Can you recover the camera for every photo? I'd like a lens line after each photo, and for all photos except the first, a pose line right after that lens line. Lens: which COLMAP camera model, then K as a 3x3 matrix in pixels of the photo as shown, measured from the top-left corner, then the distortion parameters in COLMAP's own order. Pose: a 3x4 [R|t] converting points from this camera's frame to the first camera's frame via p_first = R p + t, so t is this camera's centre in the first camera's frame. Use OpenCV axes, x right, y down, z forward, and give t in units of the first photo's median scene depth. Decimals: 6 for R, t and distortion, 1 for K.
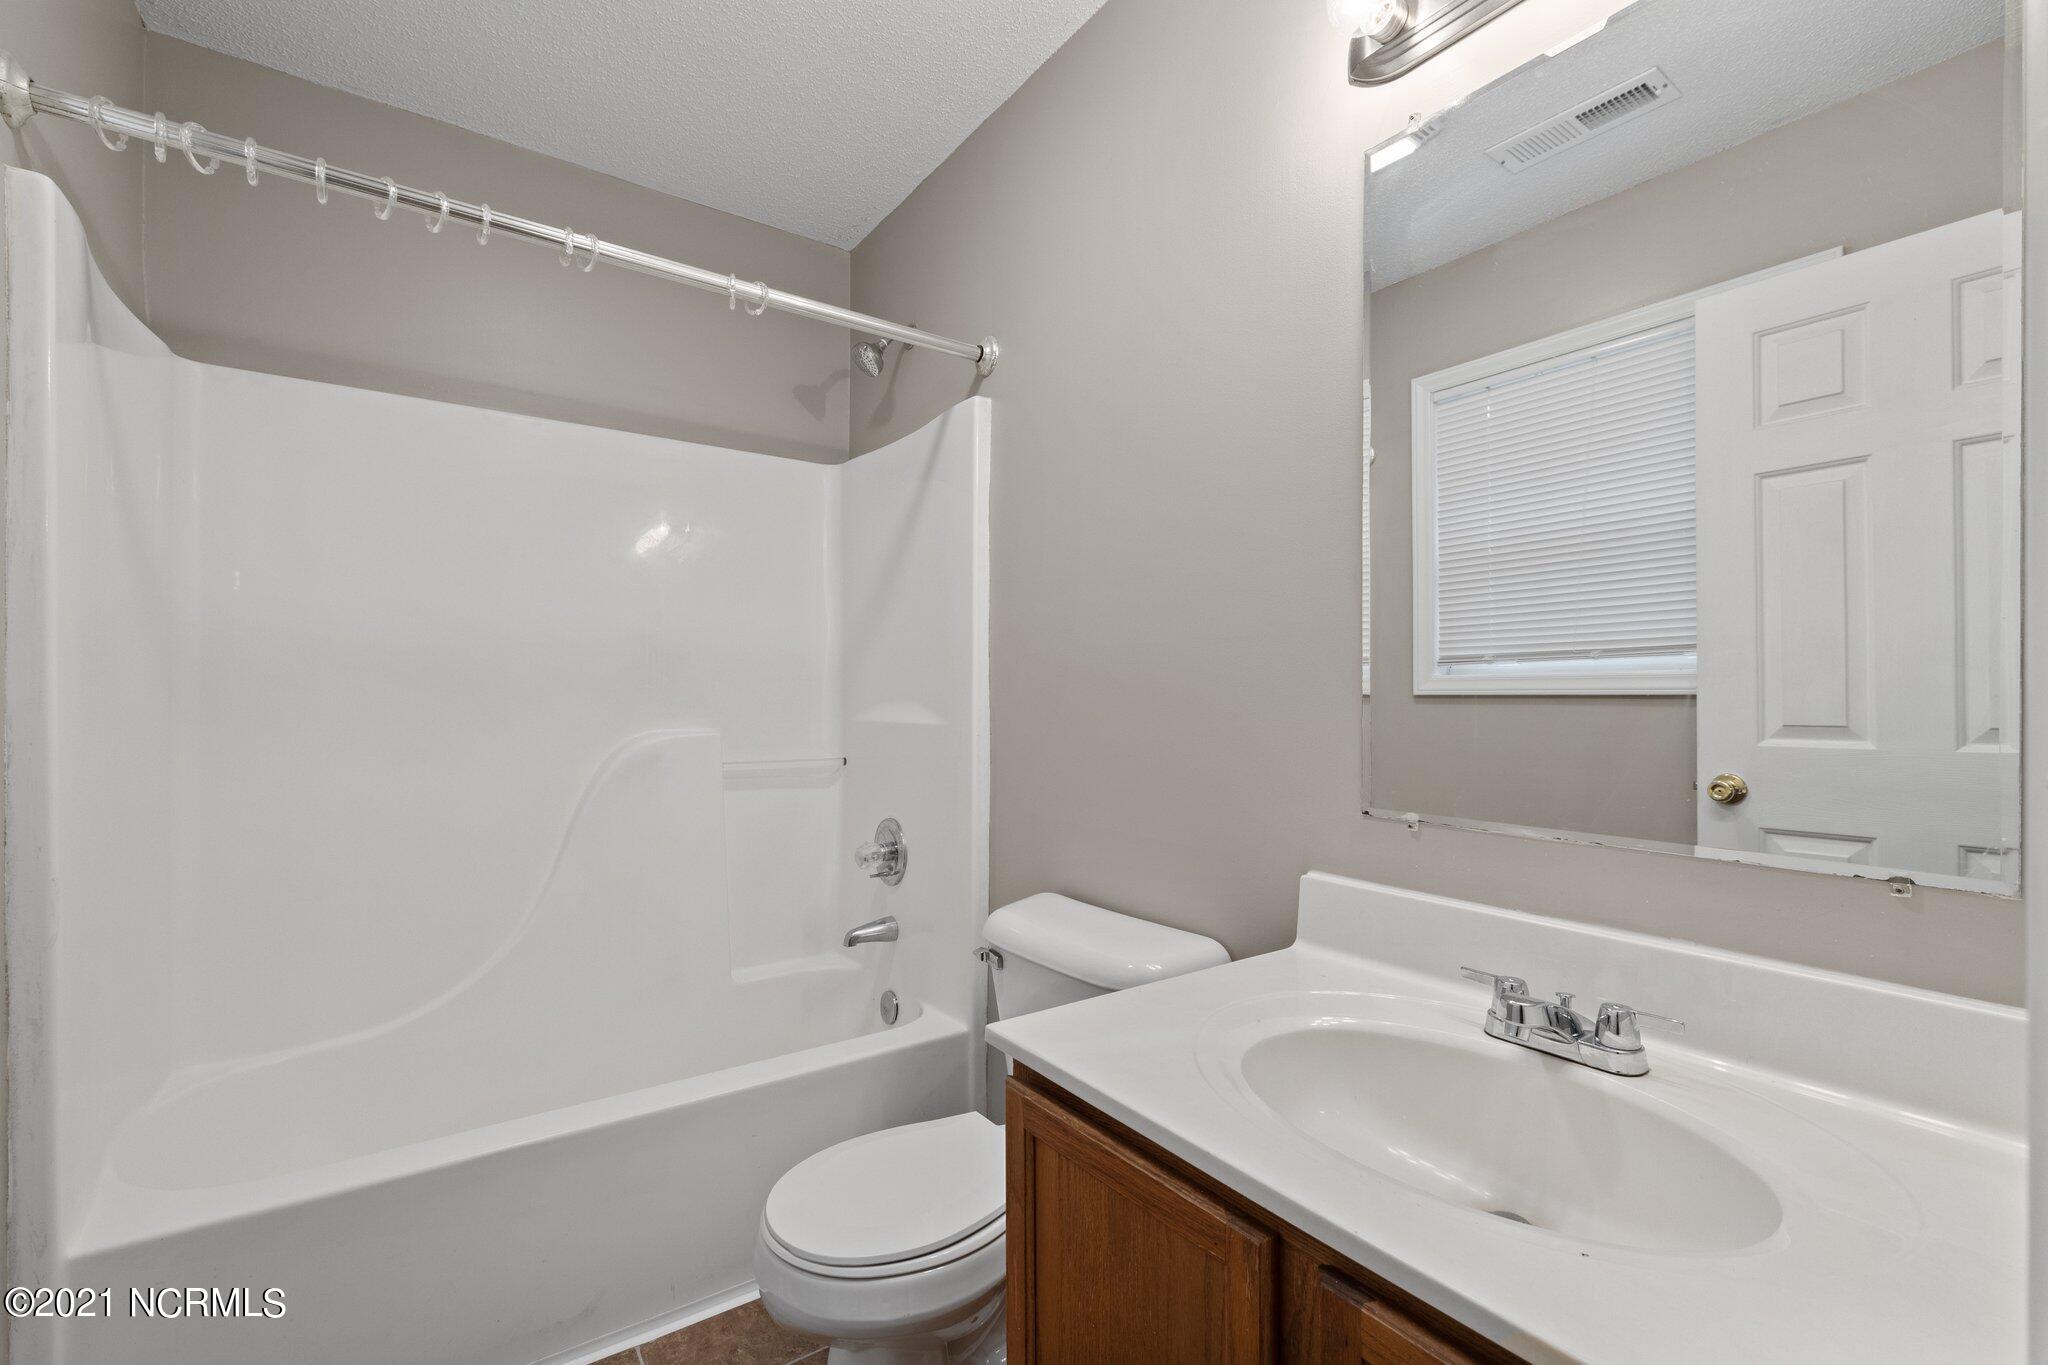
lens RADIAL K [[883.4, 0, 1020.1], [0, 883.4, 687.9], [0, 0, 1]] dist [-0.002831, -0.000716]
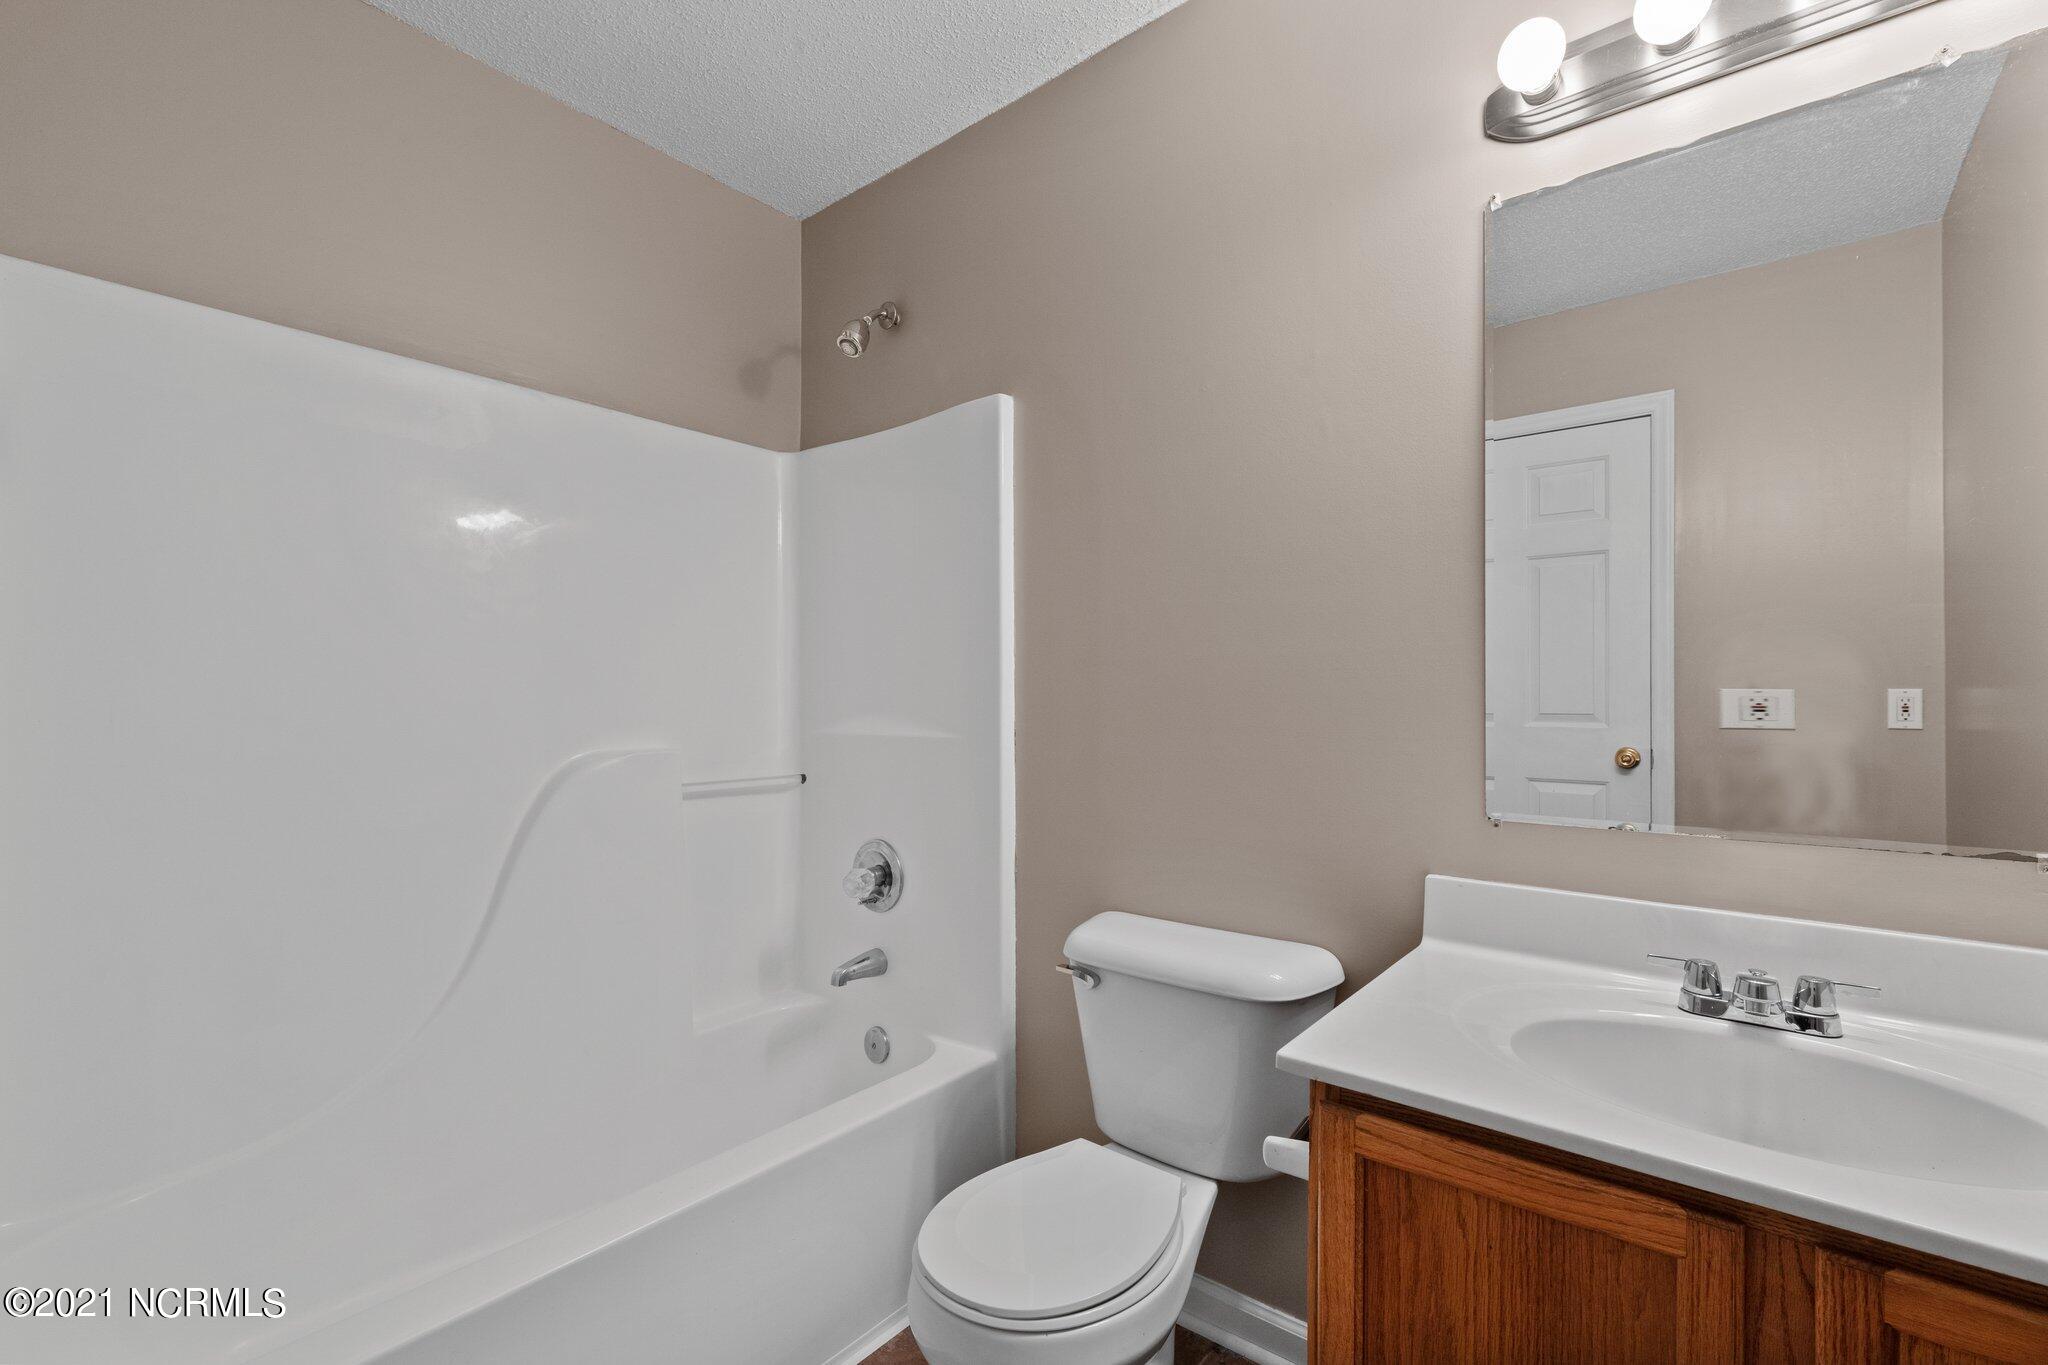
lens RADIAL K [[883.4, 0, 1024.0], [0, 883.4, 692.2], [0, 0, 1]] dist [-0.002831, -0.000716]
pose [[0.963327, 0.010515, 0.268123, -0.279959], [-0.007330, 0.999890, -0.012878, 0.005439], [-0.268229, 0.010441, 0.963299, 0.078939]]
